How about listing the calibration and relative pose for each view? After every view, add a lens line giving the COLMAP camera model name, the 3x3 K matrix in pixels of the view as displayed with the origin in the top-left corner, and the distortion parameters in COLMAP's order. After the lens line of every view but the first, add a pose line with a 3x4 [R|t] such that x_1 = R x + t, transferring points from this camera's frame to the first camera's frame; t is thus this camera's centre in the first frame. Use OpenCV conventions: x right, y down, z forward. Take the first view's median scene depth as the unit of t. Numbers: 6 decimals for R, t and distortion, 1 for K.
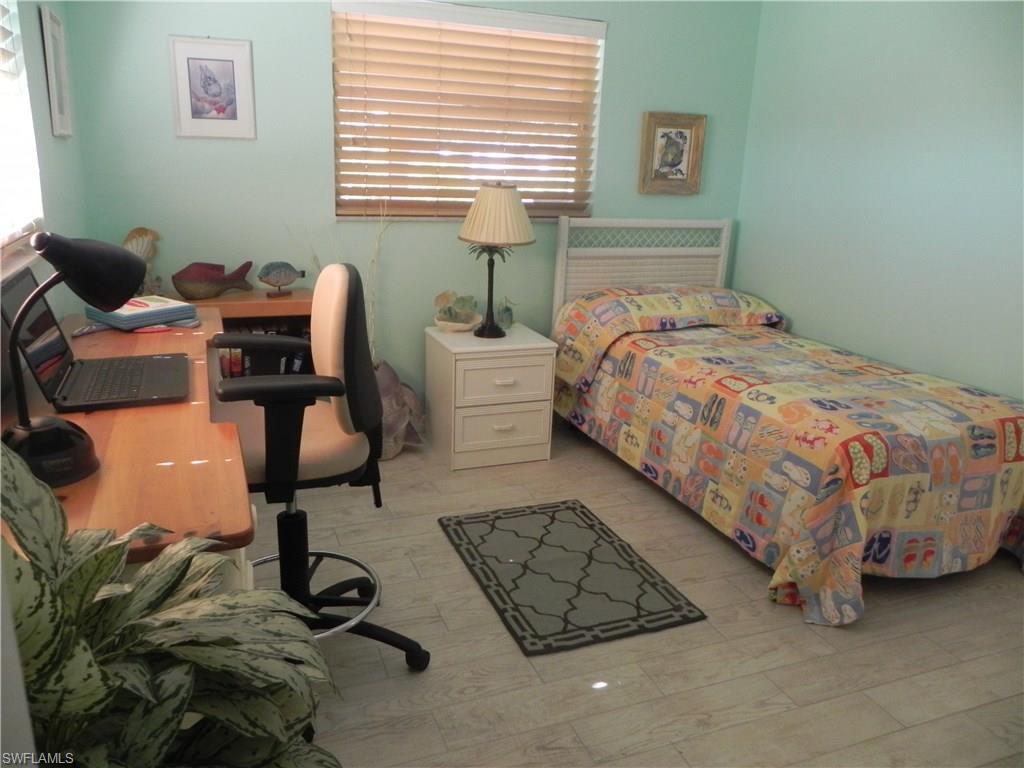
lens RADIAL K [[770.0, 0, 512.8], [0, 770.0, 379.3], [0, 0, 1]] dist [-0.006333, -0.001765]
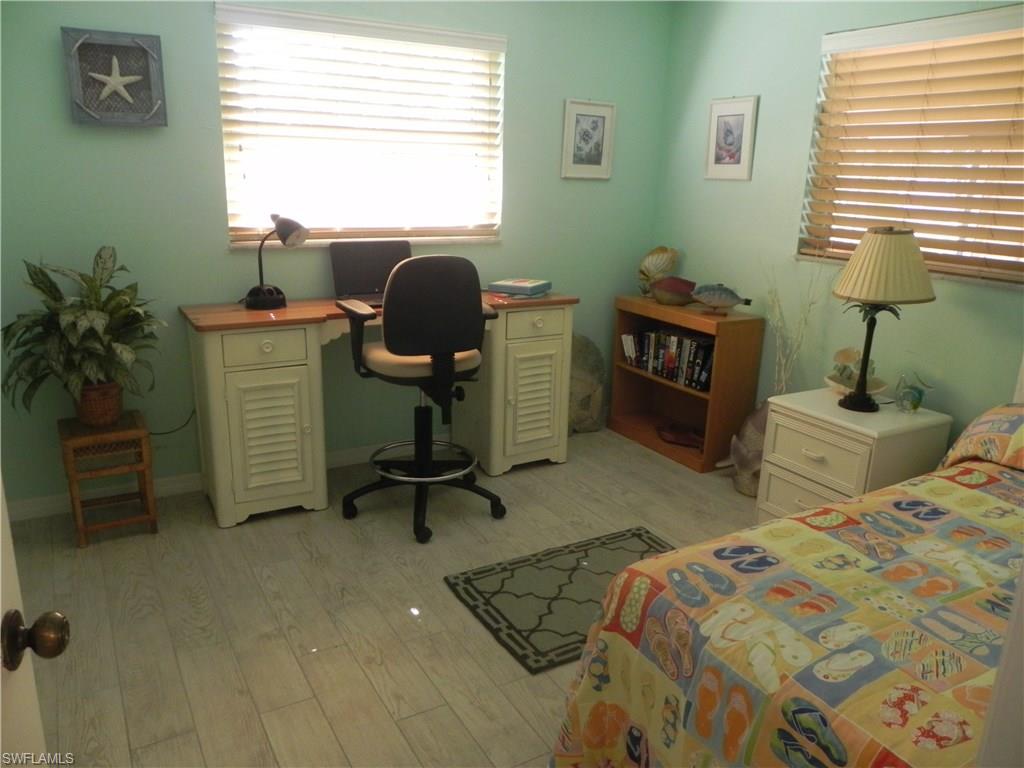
lens RADIAL K [[770.0, 0, 511.3], [0, 770.0, 386.4], [0, 0, 1]] dist [-0.006333, -0.001765]
pose [[0.151234, 0.237929, -0.959436, 0.841904], [-0.298576, 0.936260, 0.185118, -0.143185], [0.942327, 0.258469, 0.212635, 0.547082]]
